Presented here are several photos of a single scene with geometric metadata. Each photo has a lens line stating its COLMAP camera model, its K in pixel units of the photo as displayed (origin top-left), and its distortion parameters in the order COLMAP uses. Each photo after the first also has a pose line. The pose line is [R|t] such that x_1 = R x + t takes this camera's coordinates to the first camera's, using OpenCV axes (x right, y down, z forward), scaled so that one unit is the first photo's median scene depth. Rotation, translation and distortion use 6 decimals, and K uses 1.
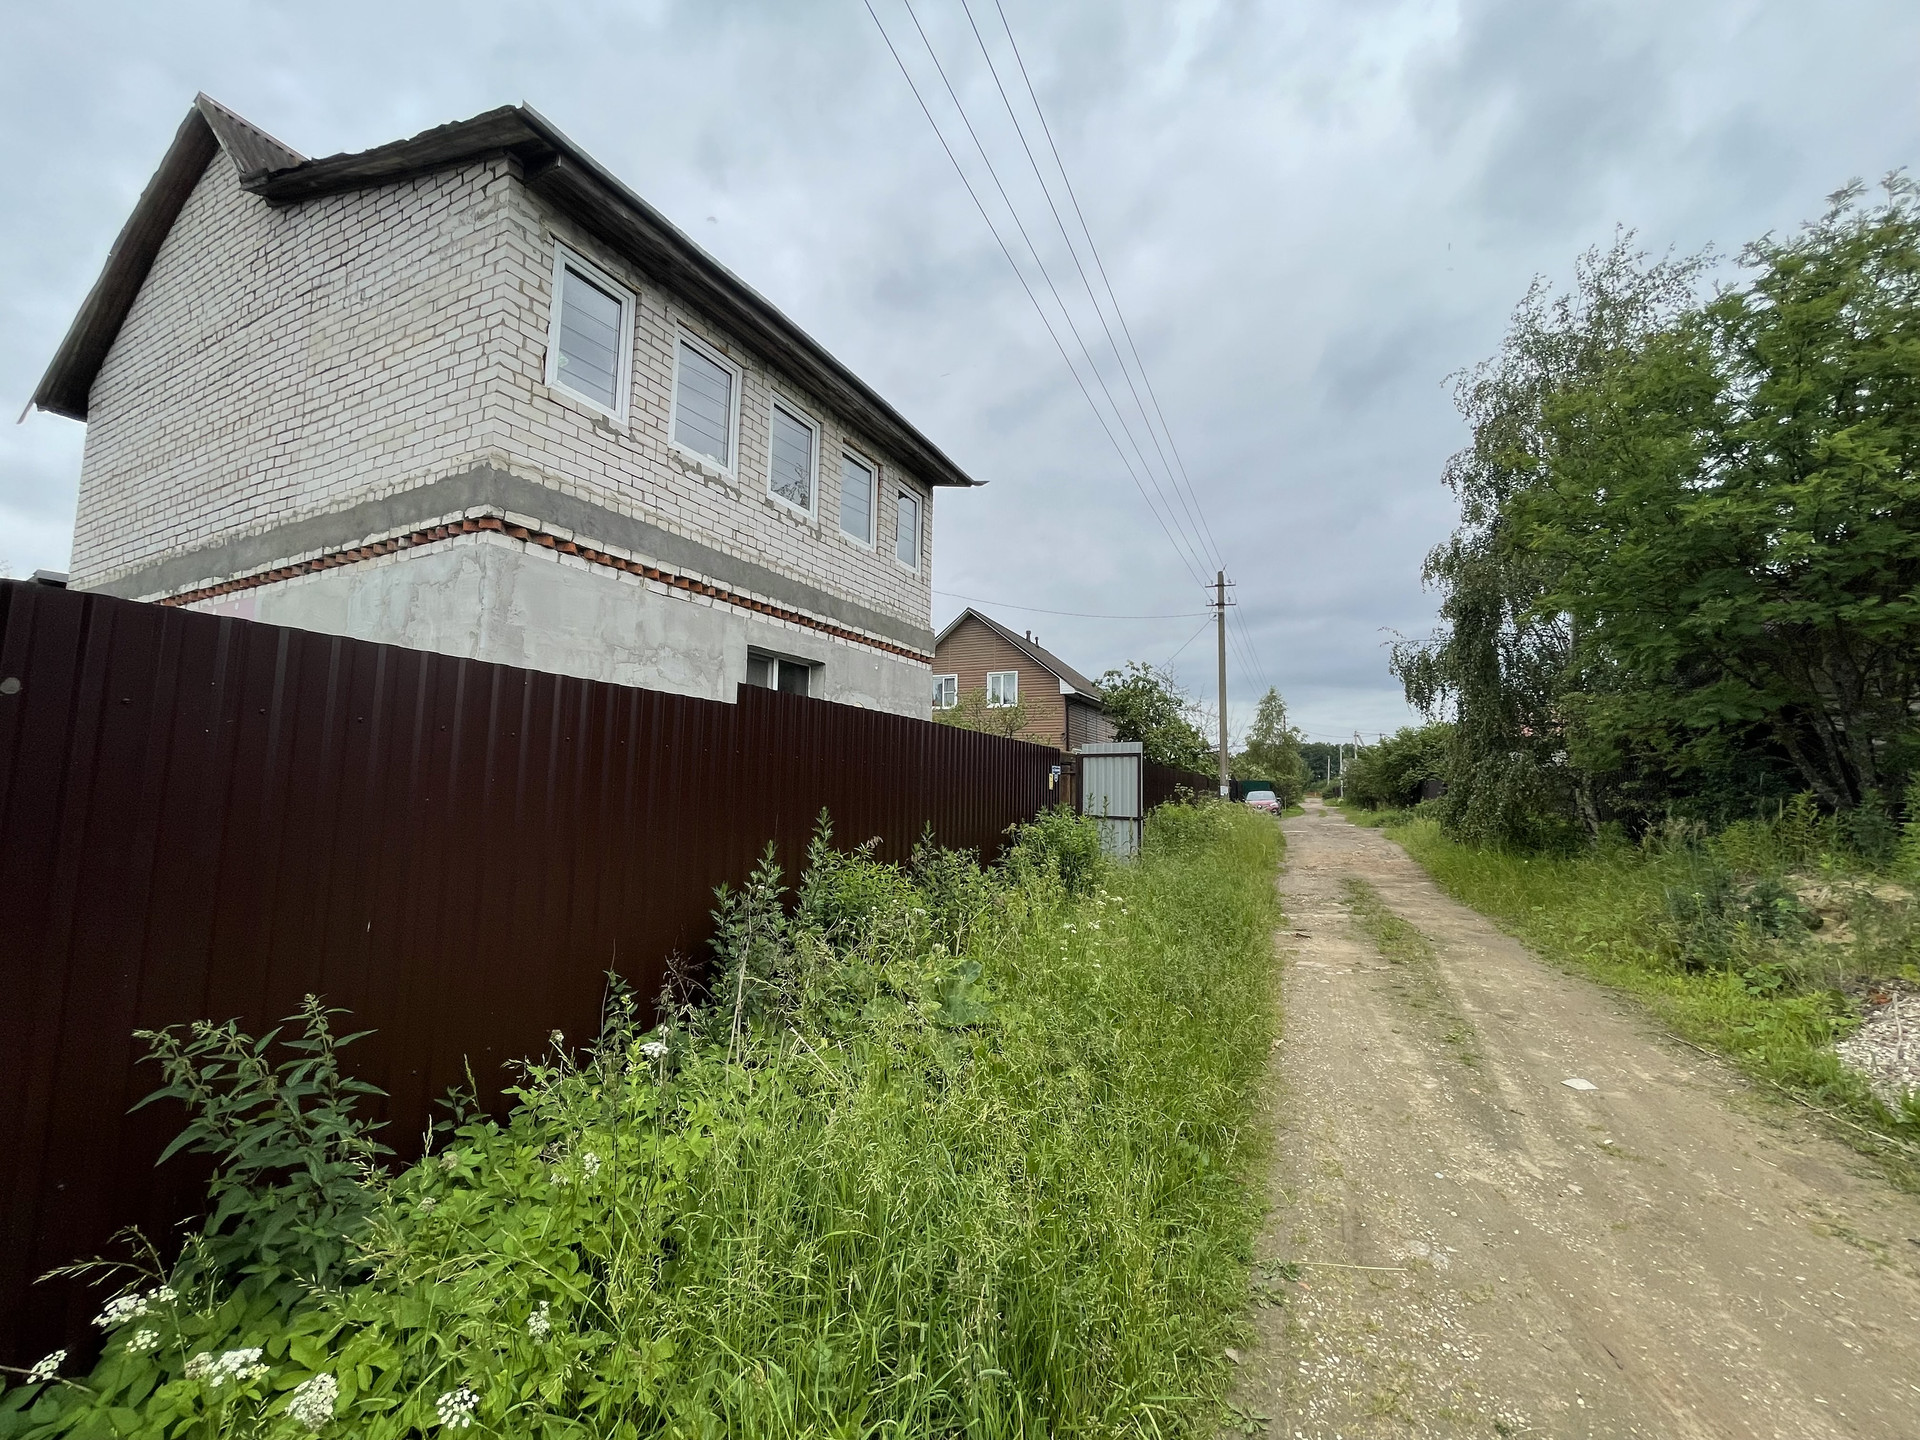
lens RADIAL K [[768.7, 0, 955.1], [0, 768.7, 720.8], [0, 0, 1]] dist [-0.002222, -0.000407]
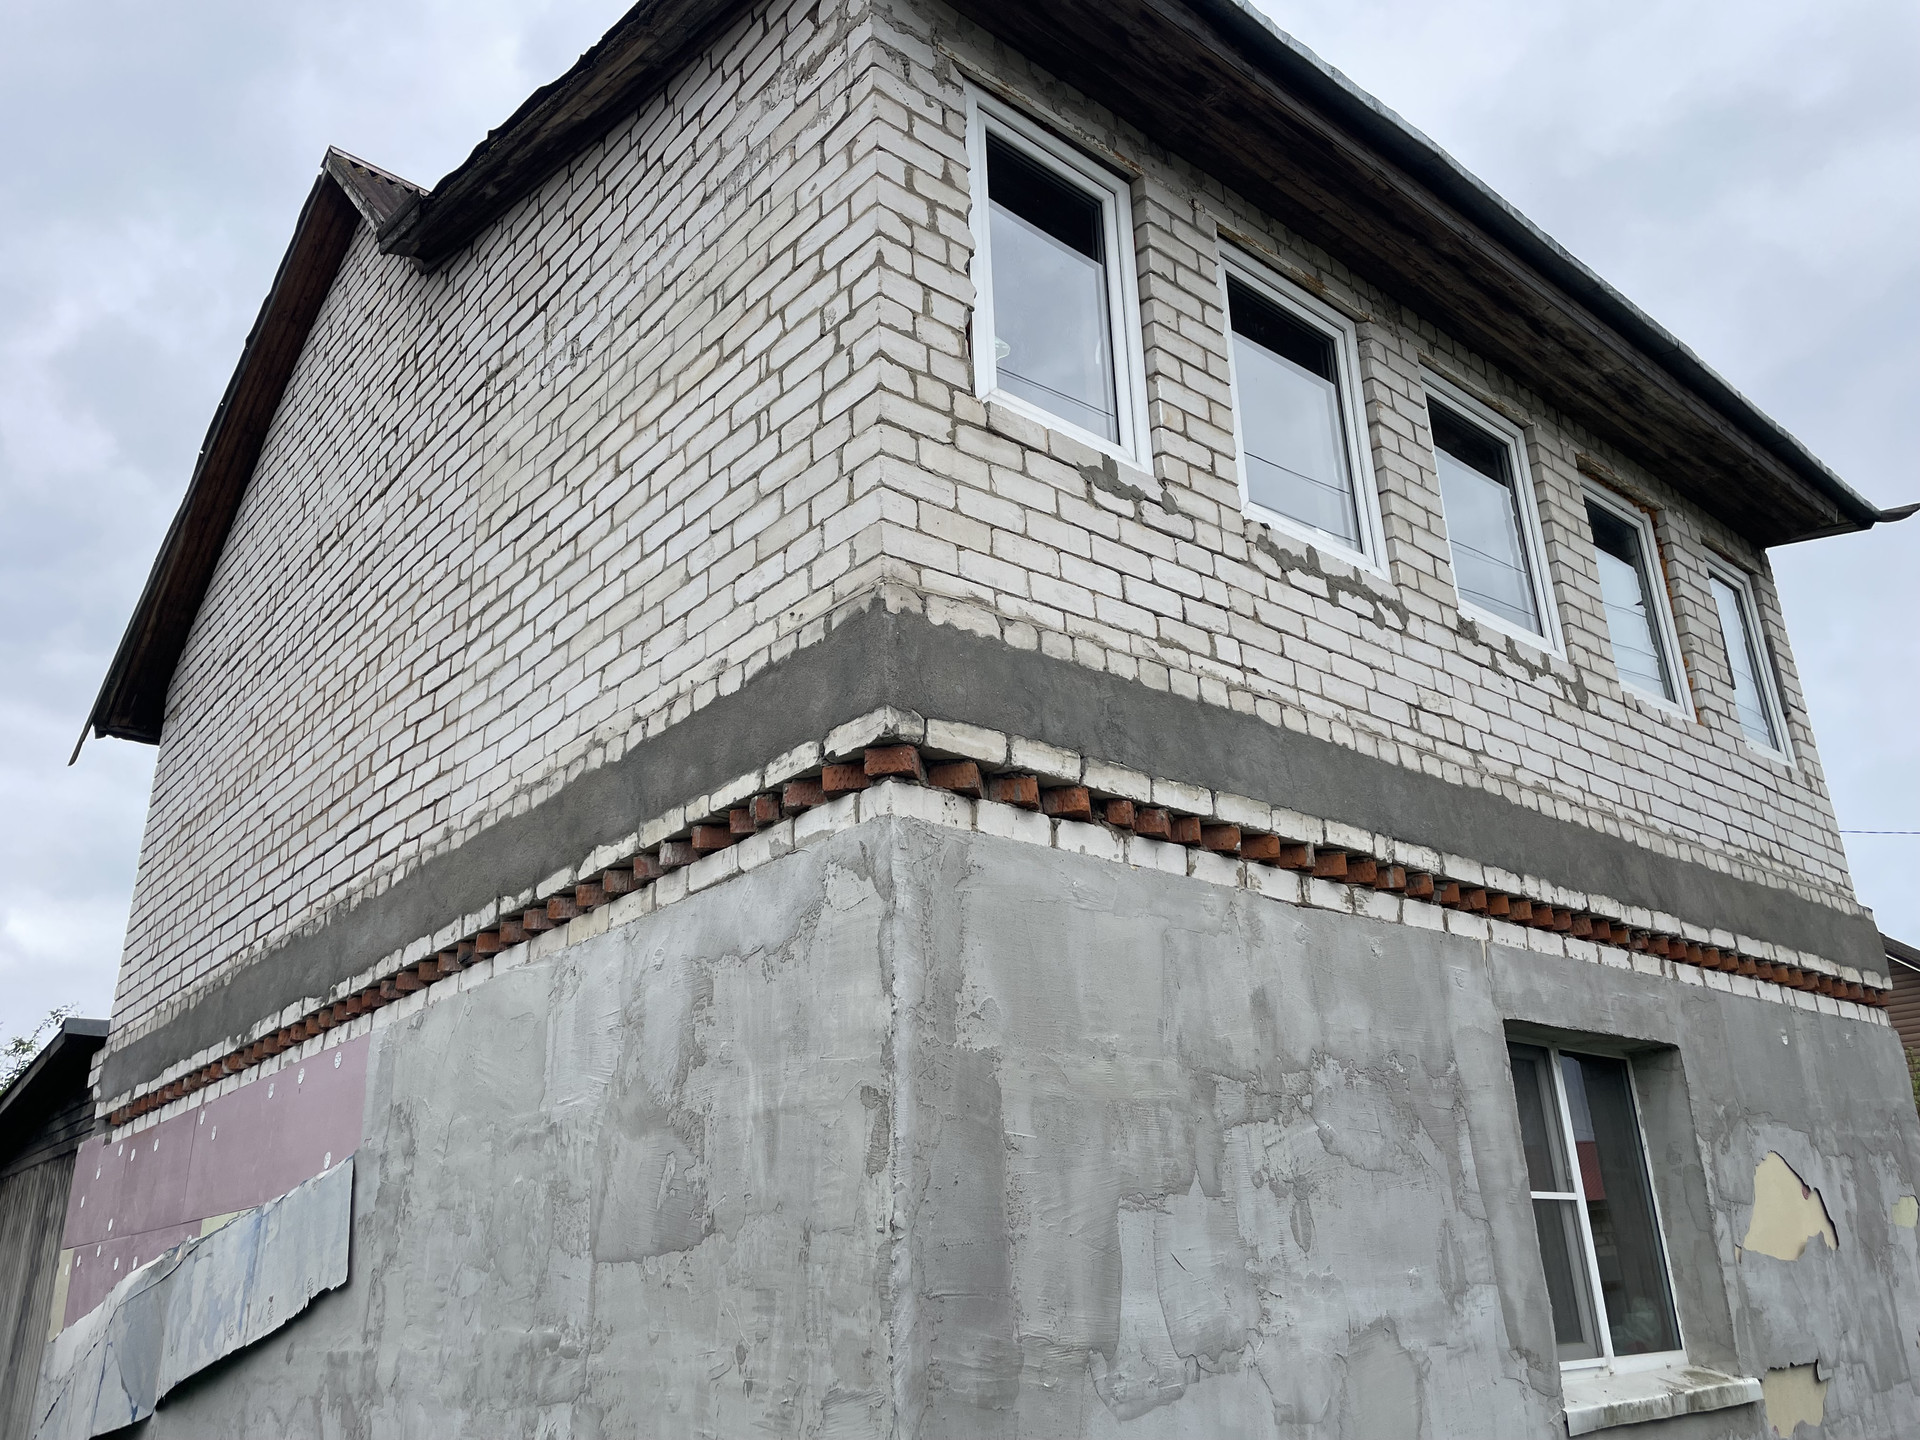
lens RADIAL K [[1413.0, 0, 967.6], [0, 1413.0, 726.7], [0, 0, 1]] dist [0.092601, -0.094342]
pose [[0.922173, -0.176919, -0.343943, -0.289180], [0.078193, 0.956167, -0.282190, -0.072807], [0.378791, 0.233334, 0.895585, 0.360038]]
